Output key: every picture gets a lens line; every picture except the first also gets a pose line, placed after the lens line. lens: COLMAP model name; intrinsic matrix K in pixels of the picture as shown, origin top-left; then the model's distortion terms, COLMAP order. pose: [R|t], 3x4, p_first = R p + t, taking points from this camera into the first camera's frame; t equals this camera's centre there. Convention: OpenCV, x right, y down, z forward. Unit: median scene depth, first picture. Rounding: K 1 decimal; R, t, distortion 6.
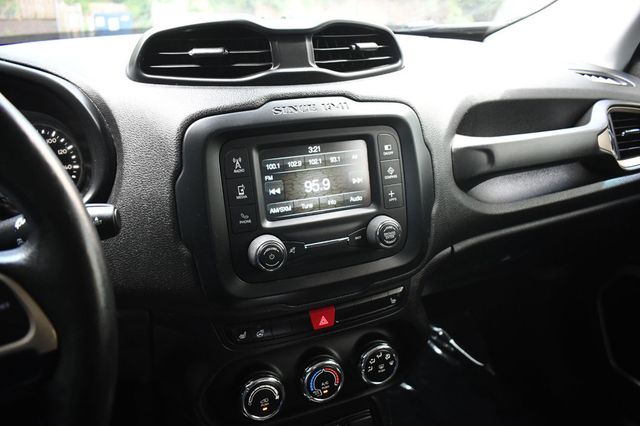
lens RADIAL K [[496.3, 0, 309.0], [0, 496.3, 217.1], [0, 0, 1]] dist [-0.098203, 0.010149]
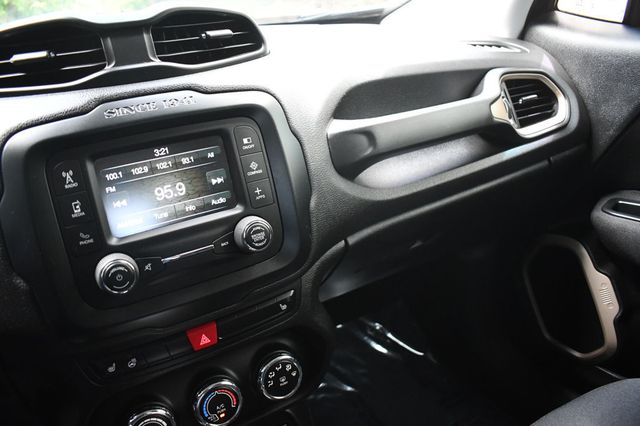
lens RADIAL K [[496.3, 0, 316.1], [0, 496.3, 217.5], [0, 0, 1]] dist [-0.098203, 0.010149]
pose [[0.987389, -0.119865, 0.103421, 0.165823], [0.120551, 0.992707, -0.000378, 0.013715], [-0.102621, 0.012840, 0.994638, 0.084990]]
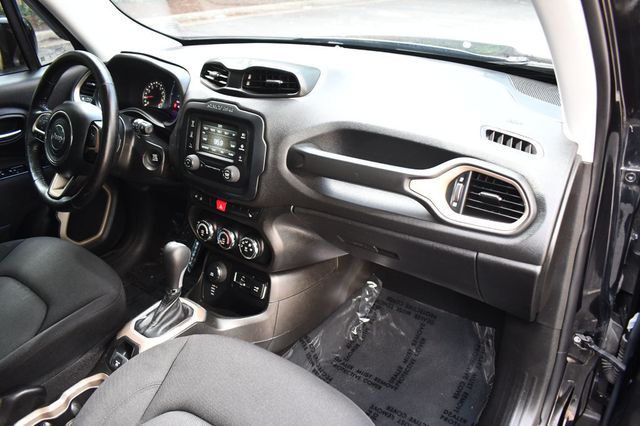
lens RADIAL K [[496.3, 0, 318.6], [0, 496.3, 209.4], [0, 0, 1]] dist [-0.098203, 0.010149]
pose [[0.541215, 0.384082, -0.748042, 1.842377], [-0.304423, 0.918742, 0.251474, -0.437930], [0.783845, 0.091620, 0.614161, 0.037370]]
